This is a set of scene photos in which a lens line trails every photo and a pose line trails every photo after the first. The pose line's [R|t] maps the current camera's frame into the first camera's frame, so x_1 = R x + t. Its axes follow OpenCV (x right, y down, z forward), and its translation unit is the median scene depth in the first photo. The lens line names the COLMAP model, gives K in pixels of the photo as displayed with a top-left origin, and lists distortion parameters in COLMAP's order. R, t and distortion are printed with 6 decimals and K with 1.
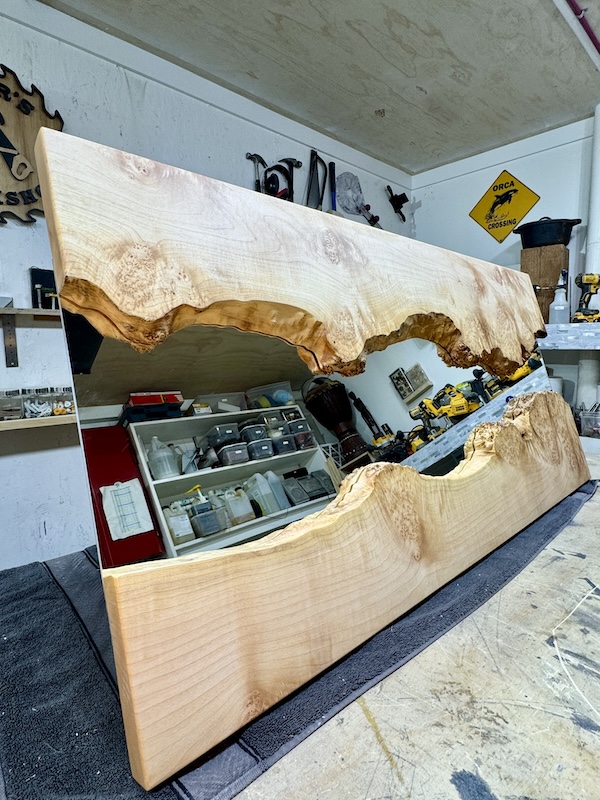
lens RADIAL K [[434.5, 0, 296.4], [0, 434.5, 398.9], [0, 0, 1]] dist [-0.011126, 0.004931]
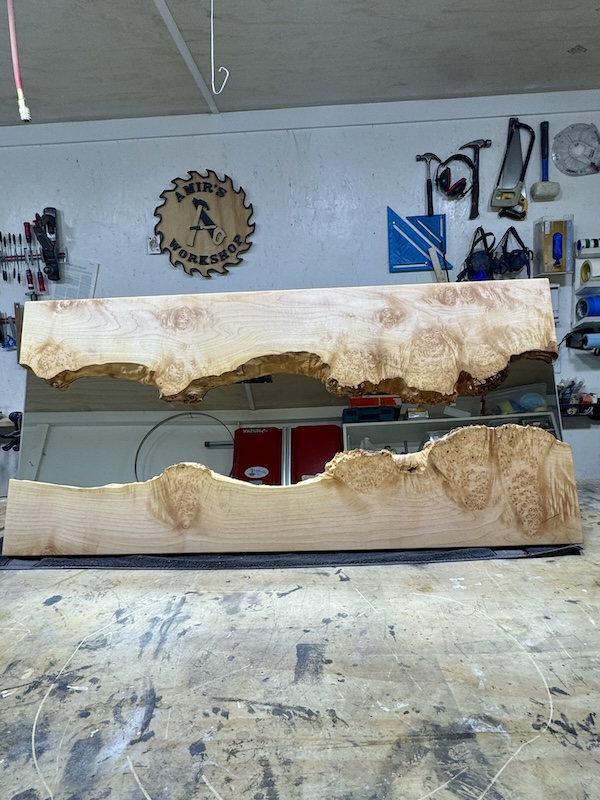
lens RADIAL K [[503.9, 0, 298.7], [0, 503.9, 406.9], [0, 0, 1]] dist [-0.009971, -0.001321]
pose [[0.707225, 0.061254, -0.704330, 1.249272], [-0.040727, 0.998115, 0.045909, -0.105245], [0.705814, -0.003783, 0.708387, 0.025252]]
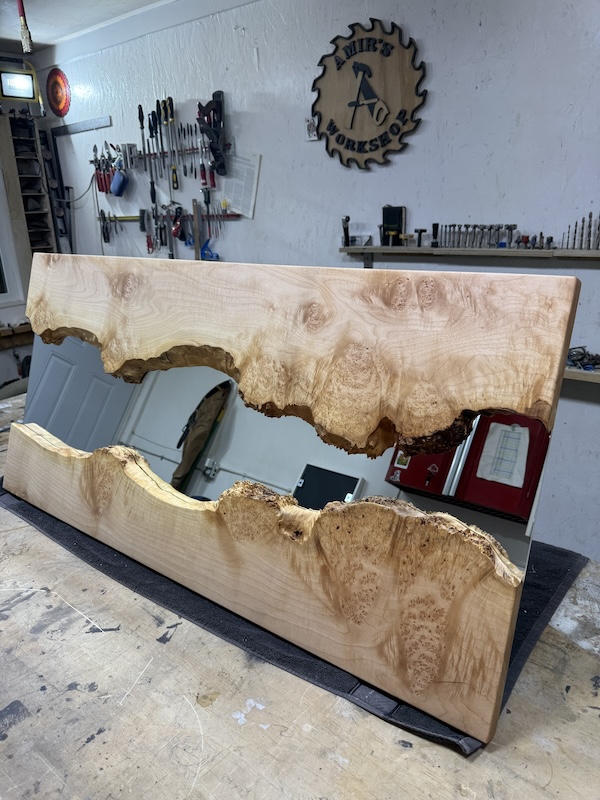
lens RADIAL K [[566.6, 0, 301.0], [0, 566.6, 396.6], [0, 0, 1]] dist [0.024640, -0.039223]
pose [[0.181455, 0.309823, -0.933319, 1.470973], [-0.078846, 0.950602, 0.300231, -0.456098], [0.980233, 0.019110, 0.196920, 0.903979]]
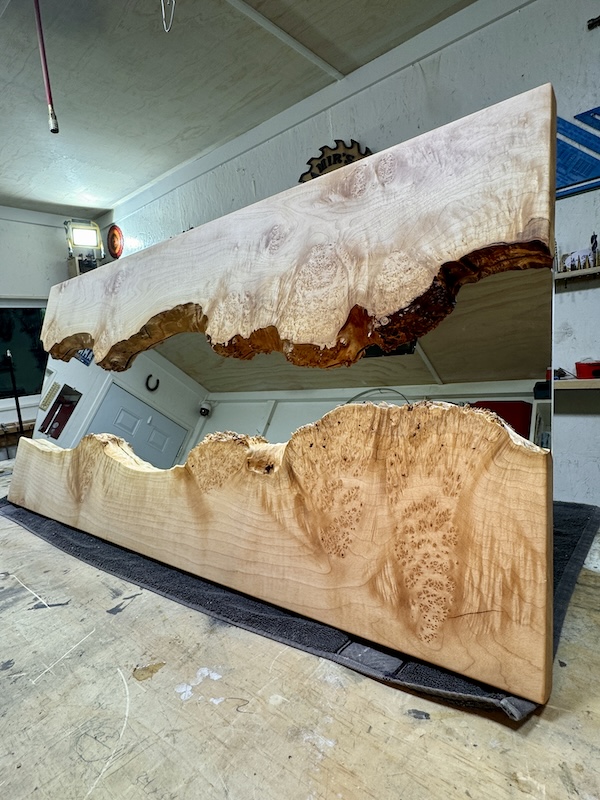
lens RADIAL K [[434.5, 0, 298.1], [0, 434.5, 393.8], [0, 0, 1]] dist [-0.011126, 0.004931]
pose [[0.156148, 0.079478, -0.984531, 1.251012], [-0.012037, 0.996837, 0.078563, -0.075952], [0.987660, -0.000416, 0.156611, 1.045963]]
